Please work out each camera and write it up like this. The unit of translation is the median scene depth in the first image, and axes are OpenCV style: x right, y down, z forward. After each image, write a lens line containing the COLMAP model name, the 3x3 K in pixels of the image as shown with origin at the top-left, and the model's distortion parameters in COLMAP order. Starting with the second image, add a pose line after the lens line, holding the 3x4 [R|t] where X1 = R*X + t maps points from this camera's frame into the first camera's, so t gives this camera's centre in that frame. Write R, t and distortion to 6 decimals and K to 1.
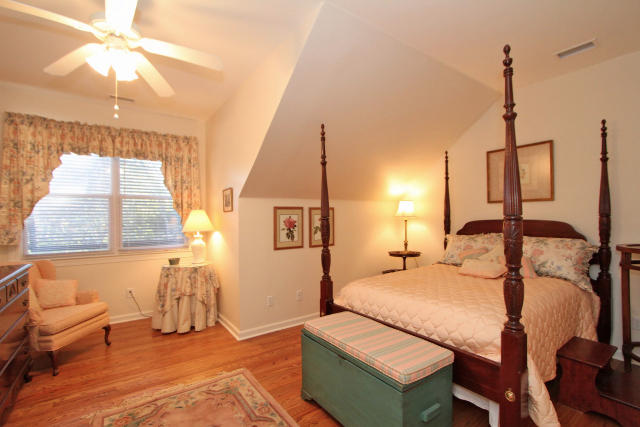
lens RADIAL K [[310.7, 0, 320.0], [0, 310.7, 213.5], [0, 0, 1]] dist [-0.000282, 0.000101]
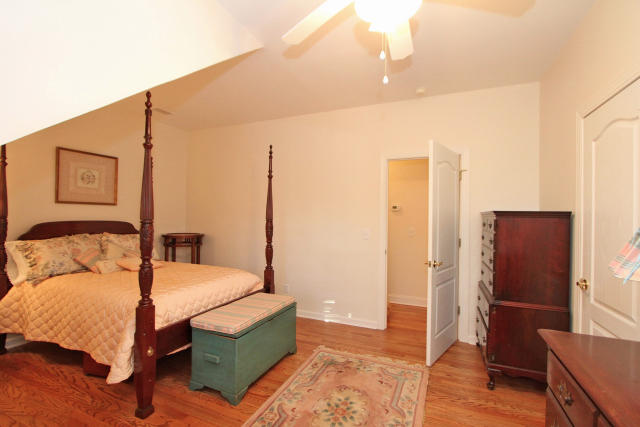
lens RADIAL K [[297.3, 0, 317.3], [0, 297.3, 216.6], [0, 0, 1]] dist [-0.010491, 0.000073]
pose [[-0.503800, 0.002977, 0.863815, -0.787613], [-0.015784, 0.999795, -0.012651, 0.008319], [-0.863676, -0.020008, -0.503650, 0.998027]]
